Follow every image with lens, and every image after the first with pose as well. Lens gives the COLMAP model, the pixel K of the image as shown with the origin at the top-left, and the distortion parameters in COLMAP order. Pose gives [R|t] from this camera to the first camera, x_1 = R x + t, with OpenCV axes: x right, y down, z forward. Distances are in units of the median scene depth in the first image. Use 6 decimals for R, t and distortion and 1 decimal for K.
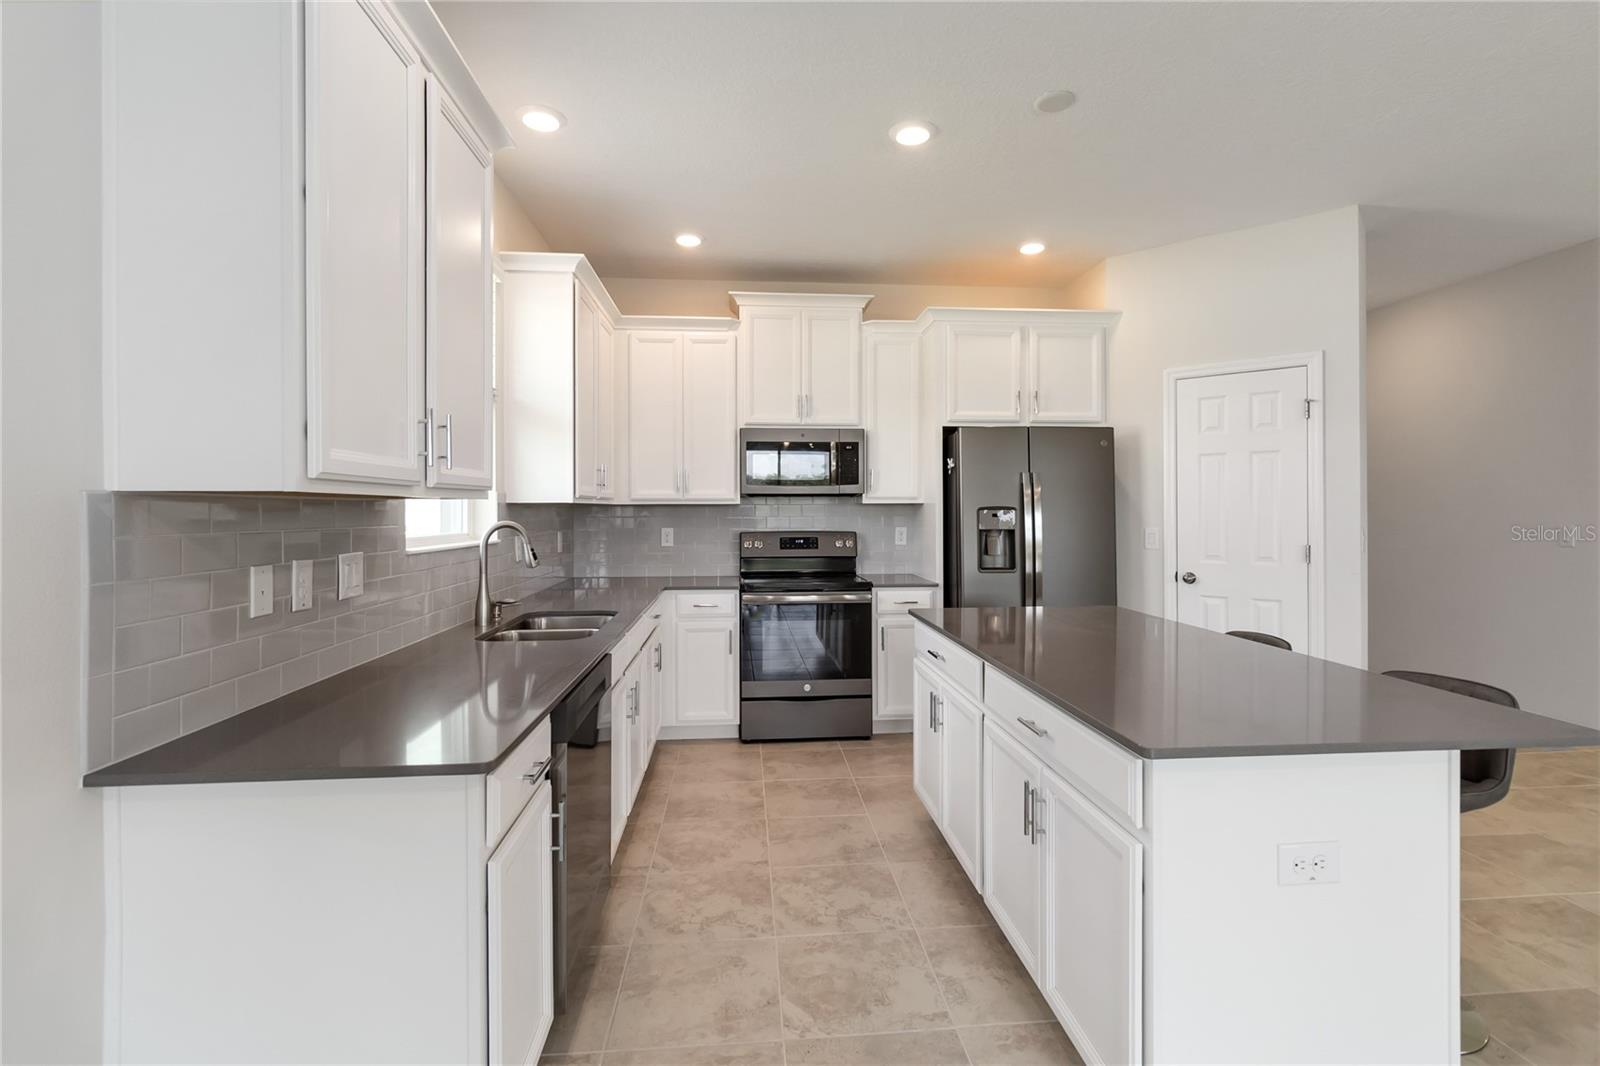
lens RADIAL K [[754.3, 0, 805.1], [0, 754.3, 513.1], [0, 0, 1]] dist [0.019543, -0.000822]
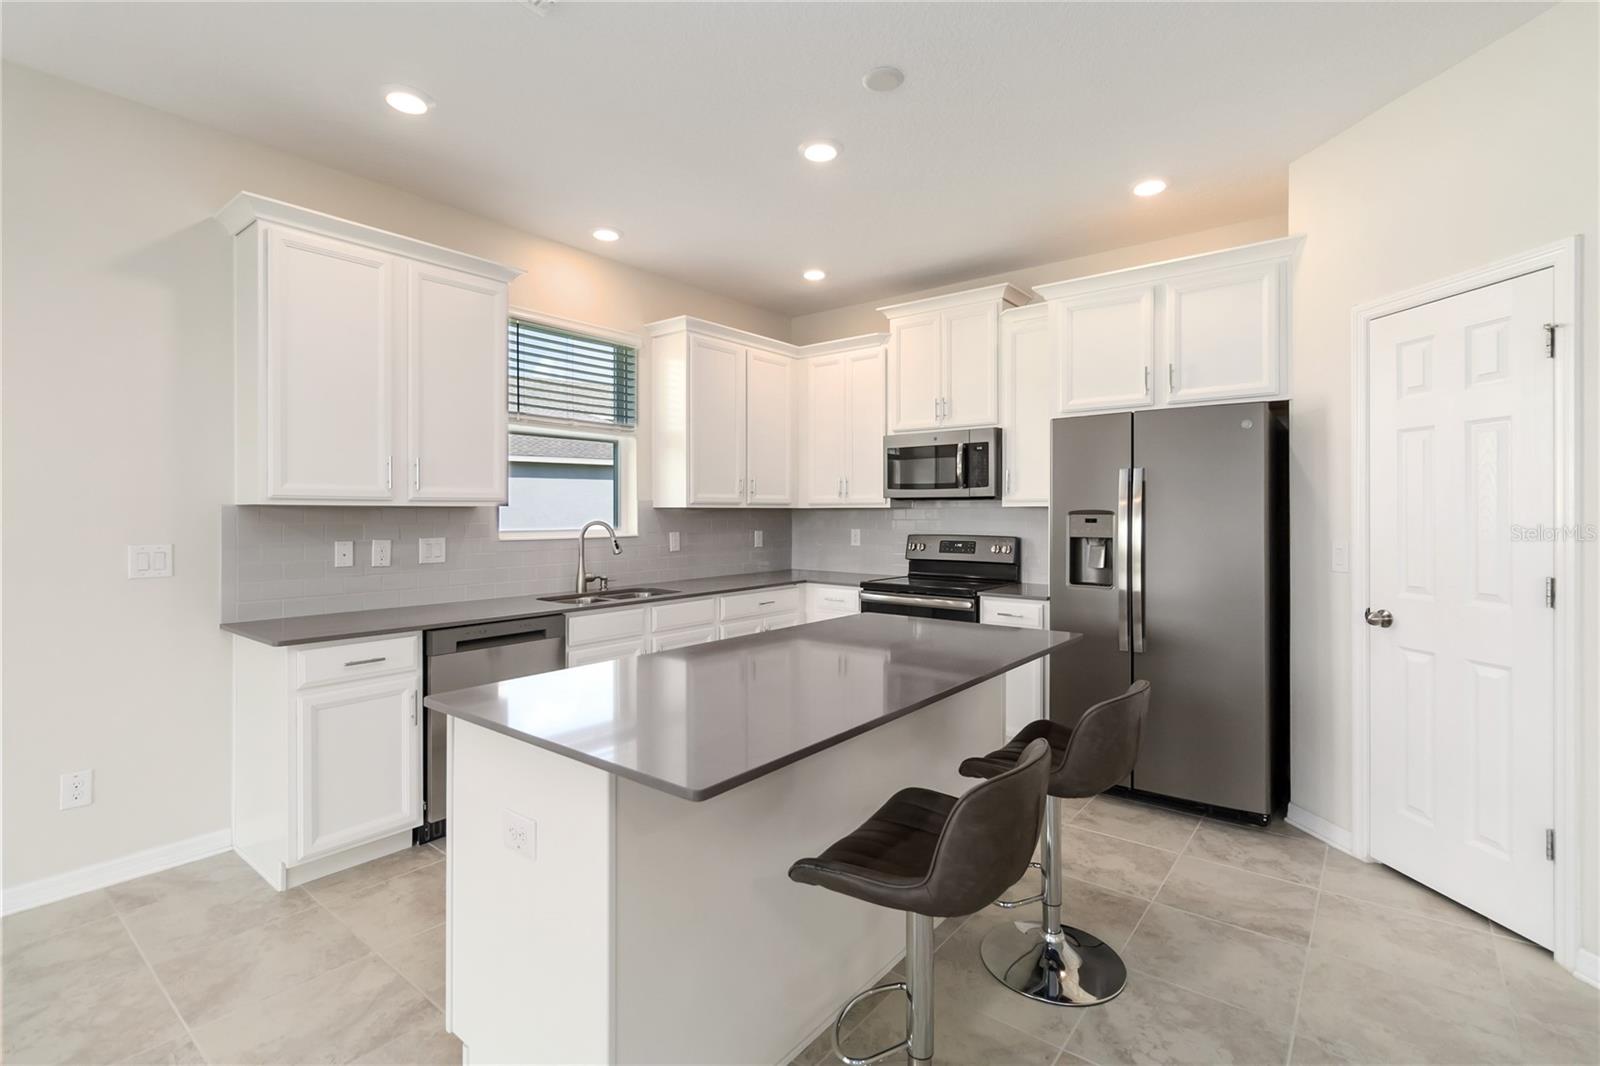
lens RADIAL K [[754.3, 0, 810.8], [0, 754.3, 519.4], [0, 0, 1]] dist [0.019543, -0.000822]
pose [[0.720215, 0.008975, -0.693693, 0.602074], [-0.004832, 0.999957, 0.007920, -0.003665], [0.693734, -0.002352, 0.720227, 0.173282]]
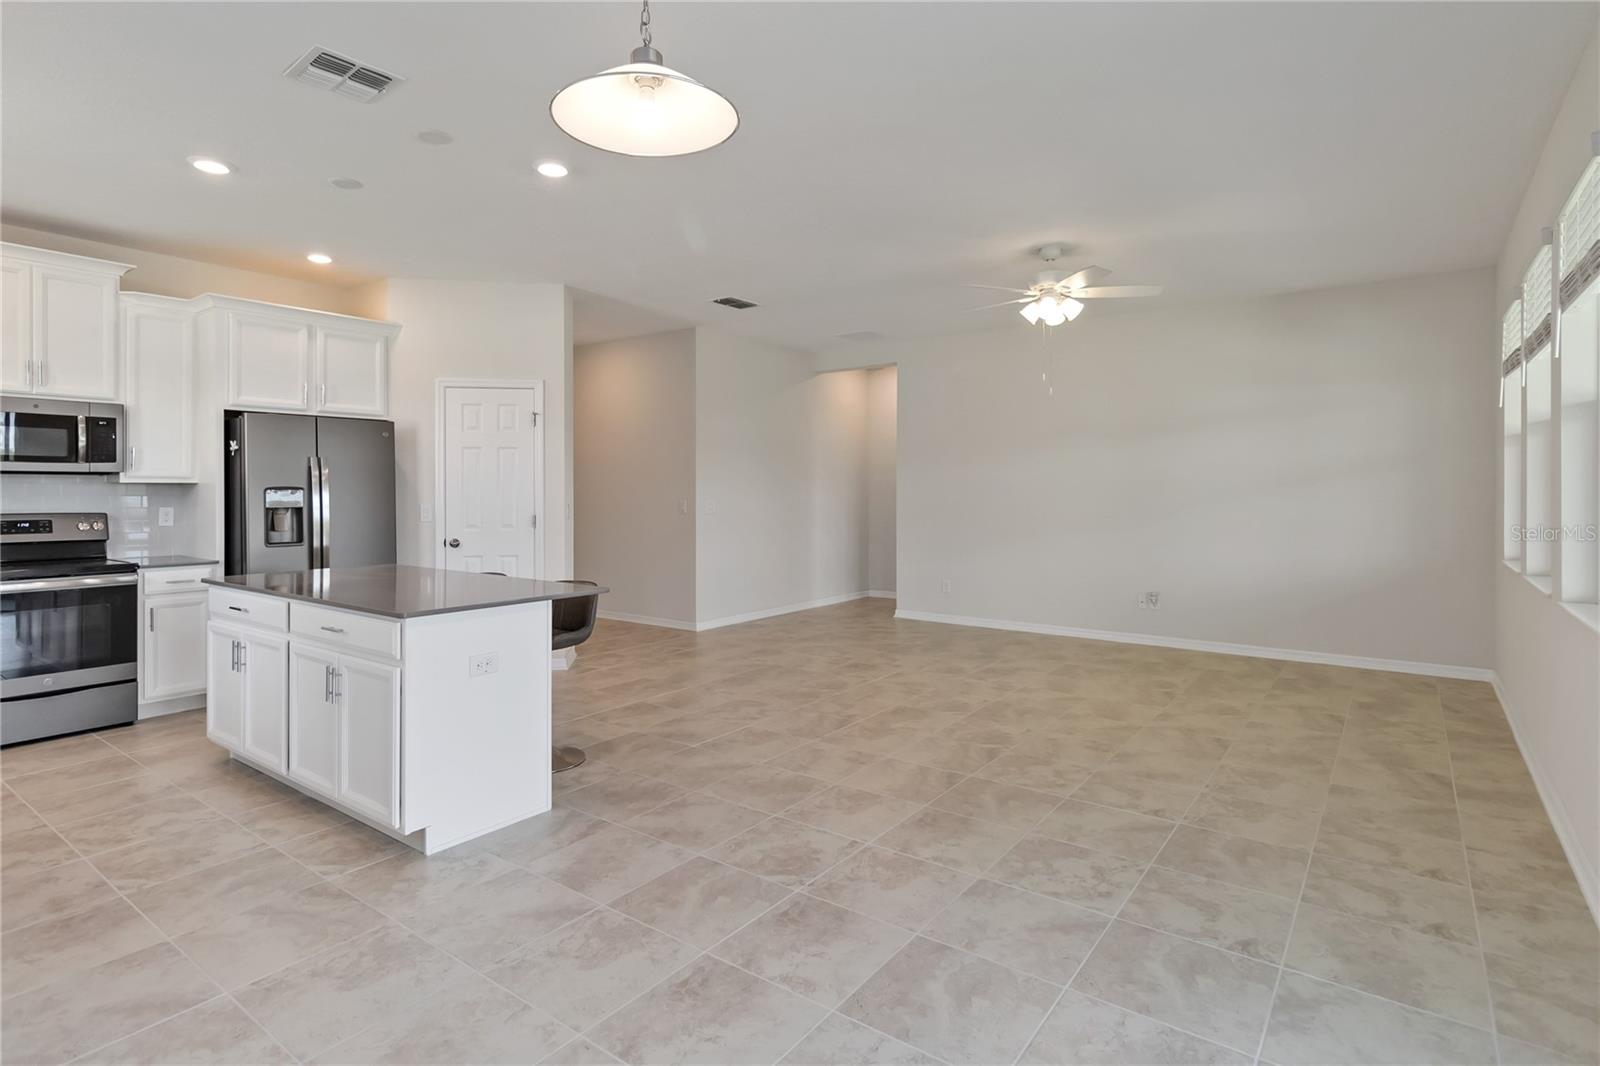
lens RADIAL K [[808.8, 0, 804.2], [0, 808.8, 486.2], [0, 0, 1]] dist [-0.001782, 0.000128]
pose [[0.660757, 0.005089, 0.750583, -0.127093], [0.000704, 0.999972, -0.007400, -0.000072], [-0.750600, 0.005419, 0.660735, -0.341045]]
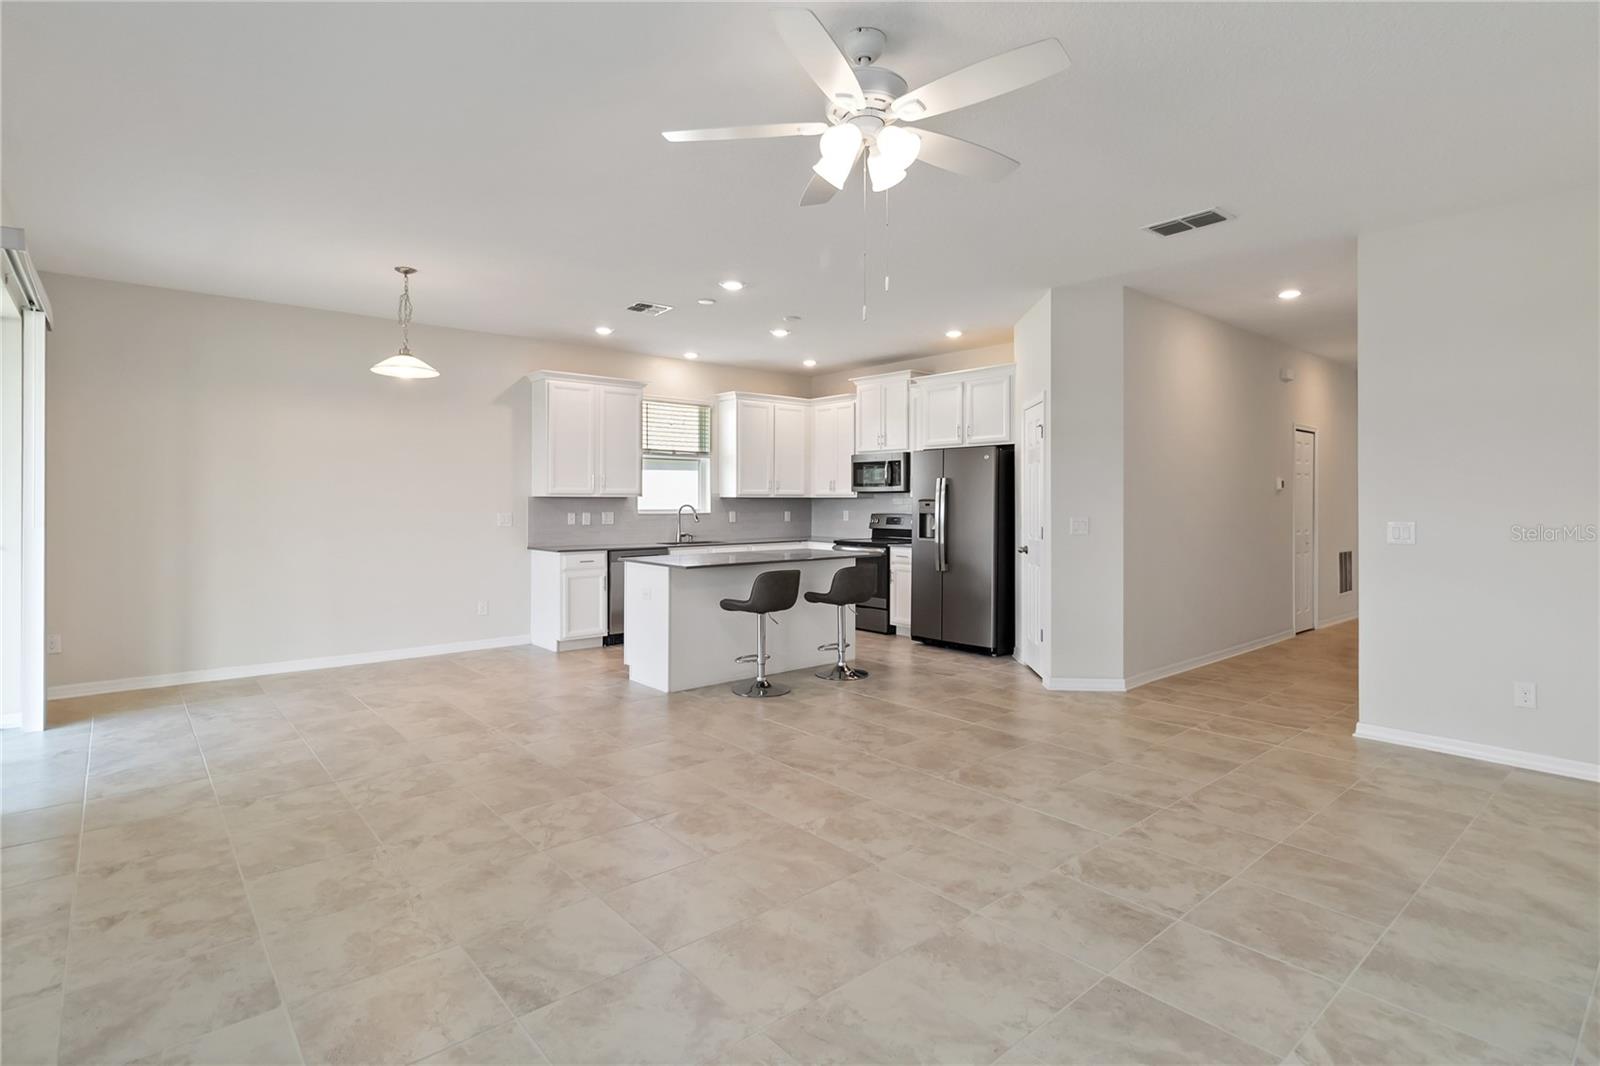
lens RADIAL K [[754.3, 0, 794.7], [0, 754.3, 519.9], [0, 0, 1]] dist [0.019543, -0.000822]
pose [[0.582889, 0.025253, -0.812159, 1.371645], [-0.007020, 0.999636, 0.026045, -0.004553], [0.812521, -0.009480, 0.582854, -0.172727]]
